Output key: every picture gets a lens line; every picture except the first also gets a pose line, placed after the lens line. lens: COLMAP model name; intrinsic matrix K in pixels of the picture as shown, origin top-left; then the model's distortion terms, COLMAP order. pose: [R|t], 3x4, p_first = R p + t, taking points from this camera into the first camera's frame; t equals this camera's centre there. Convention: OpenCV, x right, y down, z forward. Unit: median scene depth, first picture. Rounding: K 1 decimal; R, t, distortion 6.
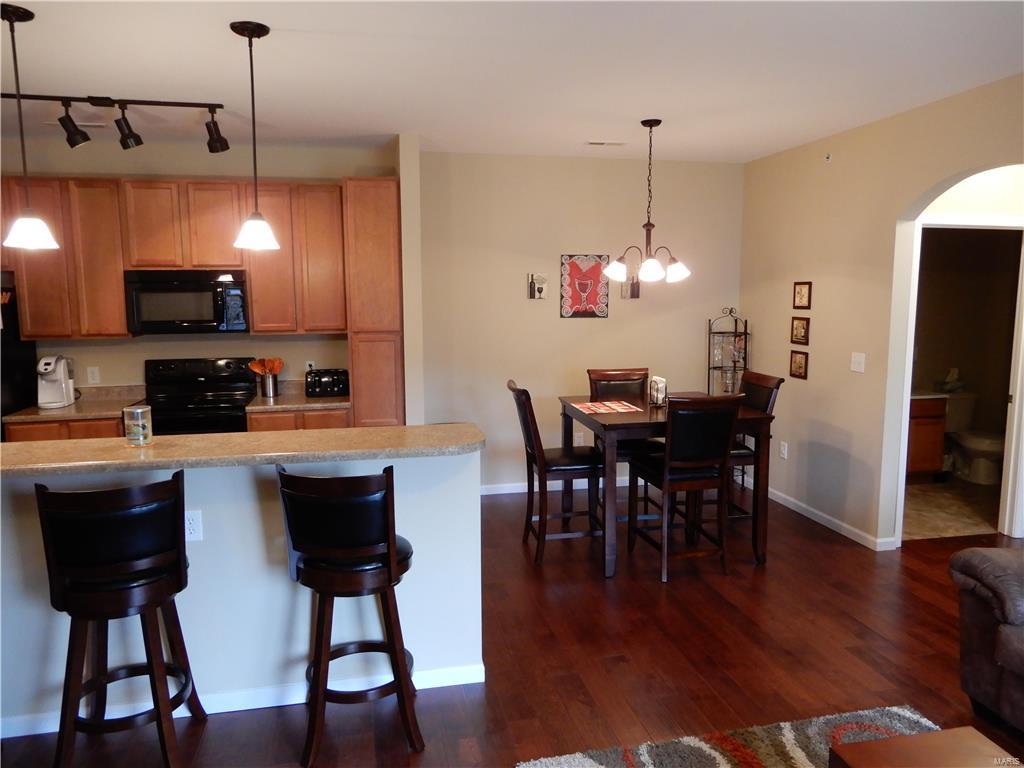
lens RADIAL K [[718.4, 0, 513.3], [0, 718.4, 395.2], [0, 0, 1]] dist [-0.025950, 0.024406]
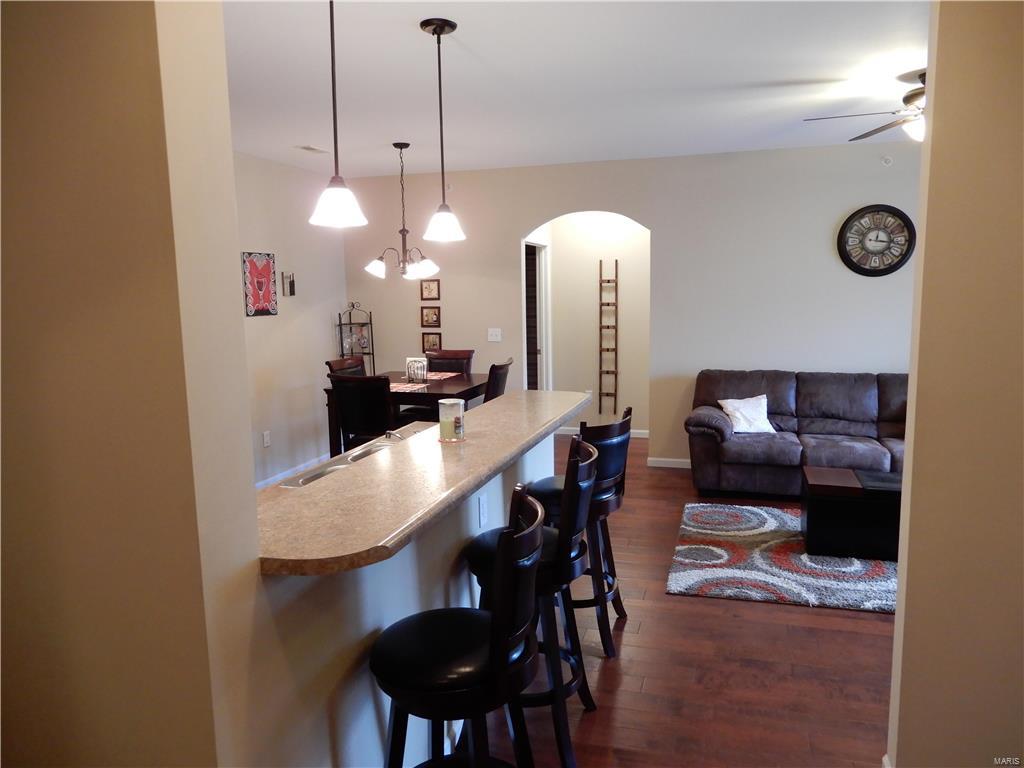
lens RADIAL K [[718.4, 0, 513.3], [0, 718.4, 395.2], [0, 0, 1]] dist [-0.025950, 0.024406]
pose [[0.488399, -0.135979, 0.861961, -0.702504], [0.141838, 0.987019, 0.075341, -0.028001], [-0.861016, 0.085462, 0.501346, 0.240358]]
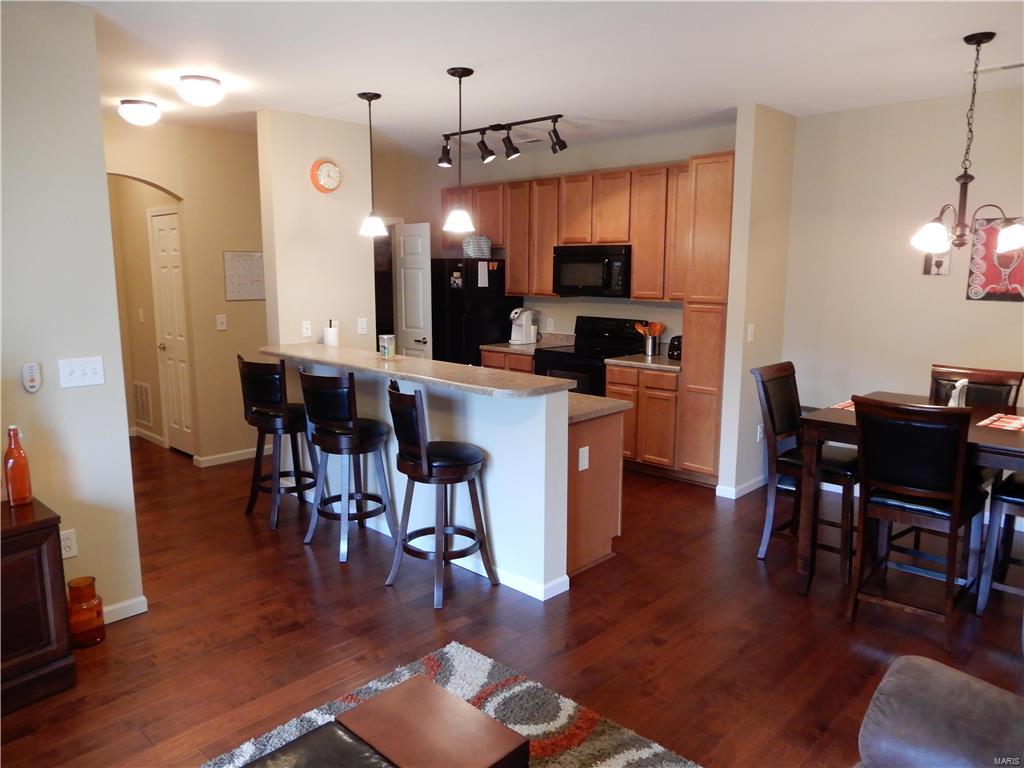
lens RADIAL K [[723.3, 0, 515.6], [0, 723.3, 386.7], [0, 0, 1]] dist [0.003125, -0.000579]
pose [[0.565776, 0.144502, -0.811798, 0.511097], [-0.127520, 0.988013, 0.086995, -0.022883], [0.814638, 0.054301, 0.577422, 0.166260]]
